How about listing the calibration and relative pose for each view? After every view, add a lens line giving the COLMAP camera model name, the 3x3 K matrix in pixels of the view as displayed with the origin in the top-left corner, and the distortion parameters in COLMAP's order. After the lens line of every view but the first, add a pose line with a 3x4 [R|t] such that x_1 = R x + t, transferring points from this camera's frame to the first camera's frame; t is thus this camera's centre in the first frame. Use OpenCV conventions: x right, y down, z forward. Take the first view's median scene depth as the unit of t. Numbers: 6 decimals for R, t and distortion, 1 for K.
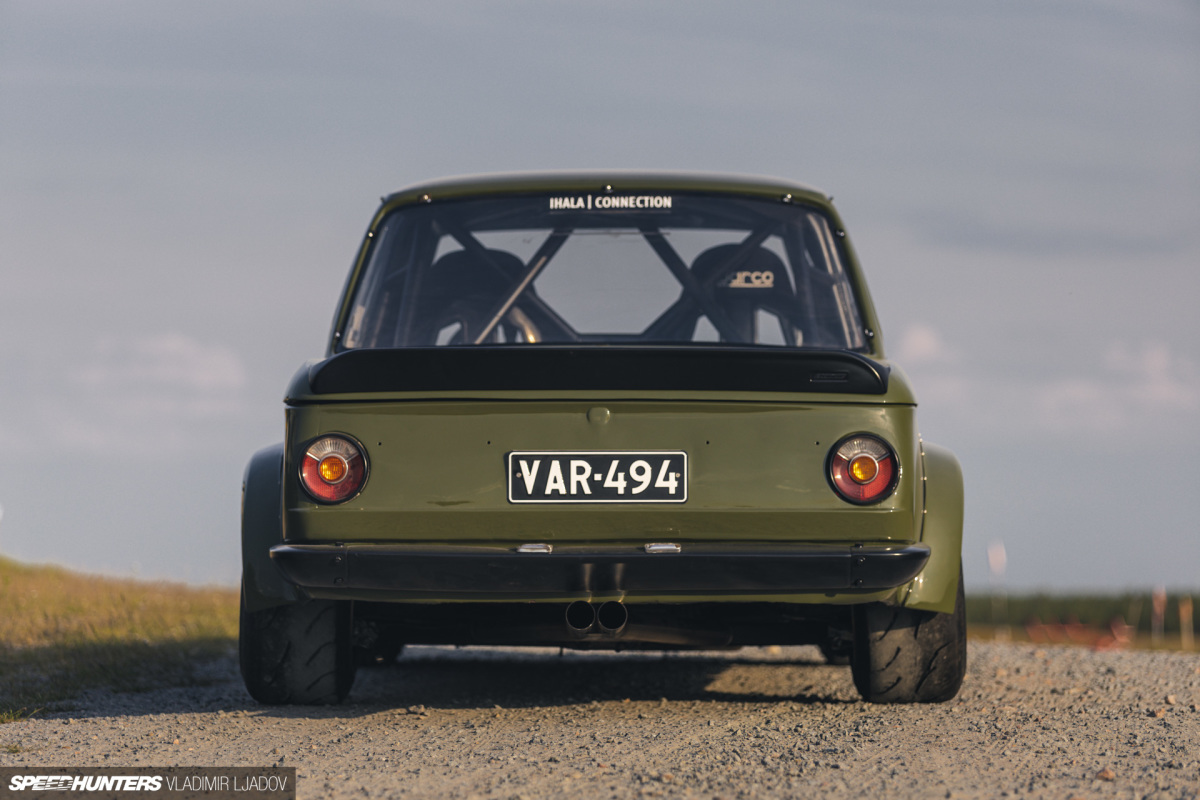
lens RADIAL K [[4563.9, 0, 600.0], [0, 4563.9, 400.0], [0, 0, 1]] dist [0.081323, 0.221784]
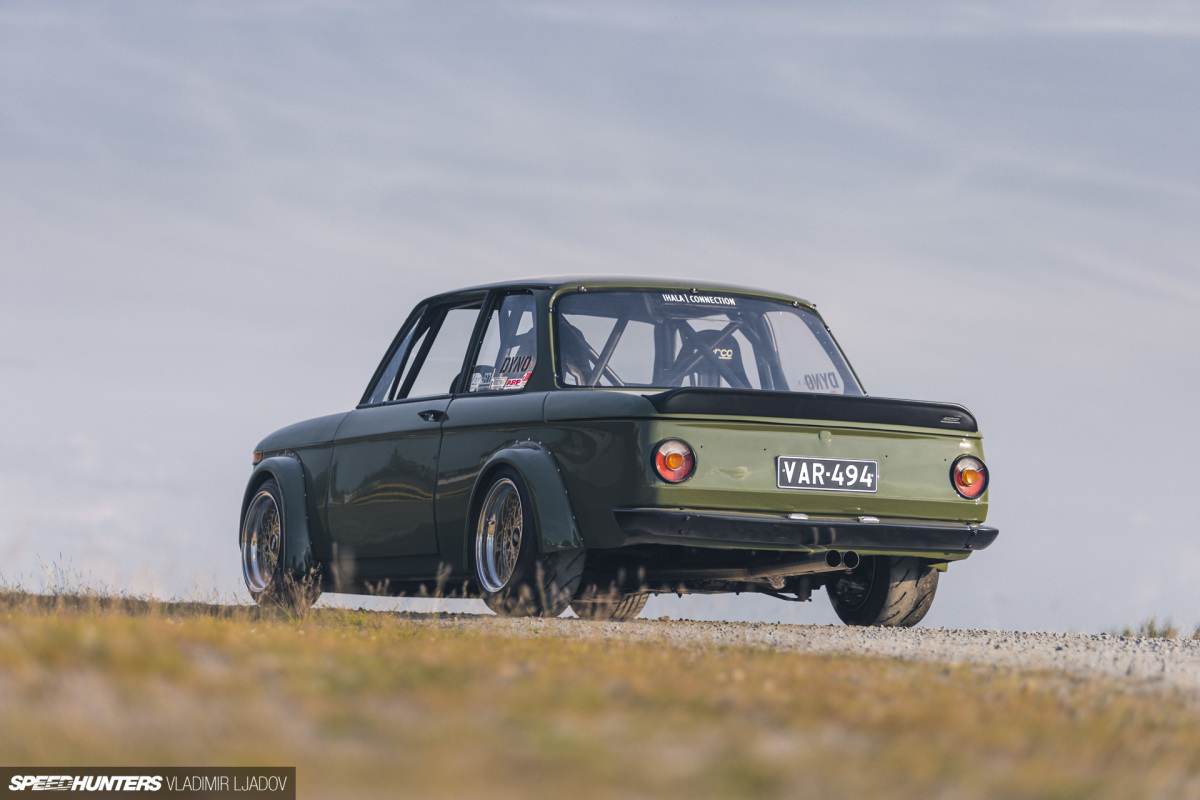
lens RADIAL K [[4563.9, 0, 600.0], [0, 4563.9, 400.0], [0, 0, 1]] dist [0.081323, 0.221784]
pose [[0.902868, 0.054393, 0.426463, -0.759479], [-0.045550, 0.998484, -0.030917, 0.044121], [-0.427498, 0.008489, 0.903976, -0.418642]]
